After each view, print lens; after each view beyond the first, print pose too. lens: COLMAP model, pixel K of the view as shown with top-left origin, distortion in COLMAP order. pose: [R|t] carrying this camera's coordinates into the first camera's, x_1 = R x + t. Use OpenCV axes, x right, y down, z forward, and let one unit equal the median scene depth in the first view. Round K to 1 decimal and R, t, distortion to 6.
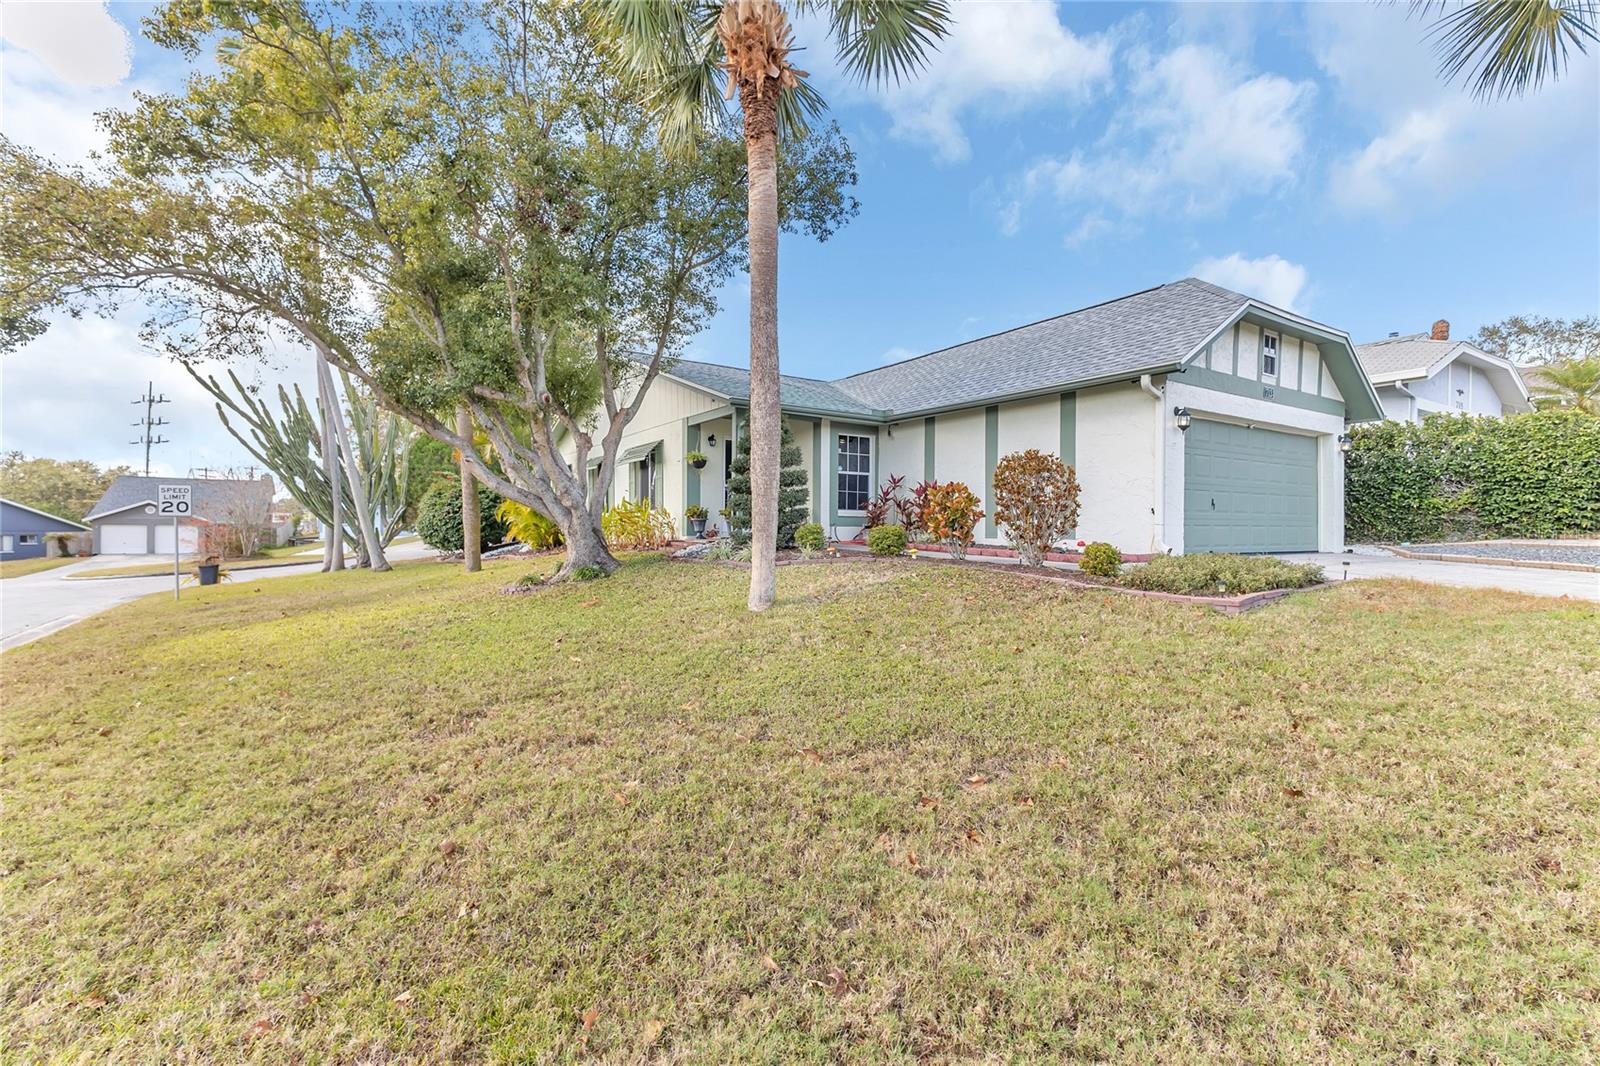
lens RADIAL K [[732.6, 0, 794.5], [0, 732.6, 528.6], [0, 0, 1]] dist [0.026459, -0.000017]
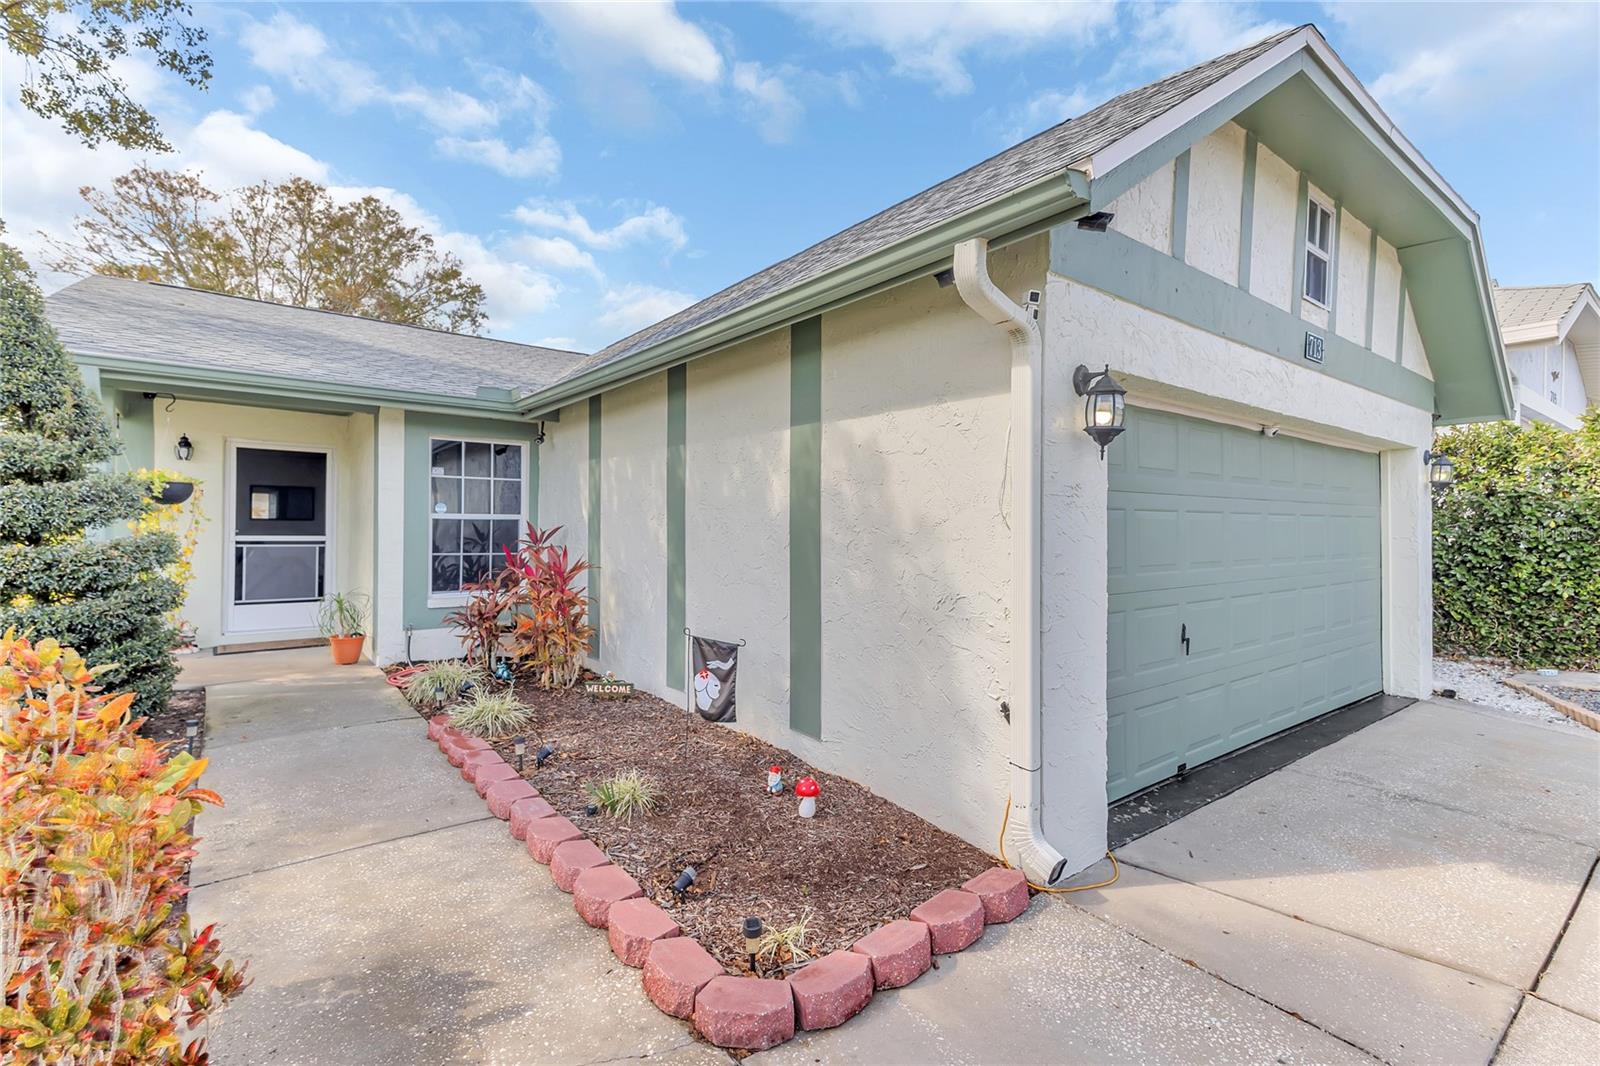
lens RADIAL K [[732.6, 0, 794.5], [0, 732.6, 528.6], [0, 0, 1]] dist [0.026459, -0.000017]
pose [[0.997577, -0.001593, 0.069548, 0.305267], [0.001436, 0.999996, 0.002307, -0.079896], [-0.069551, -0.002202, 0.997576, 0.569073]]
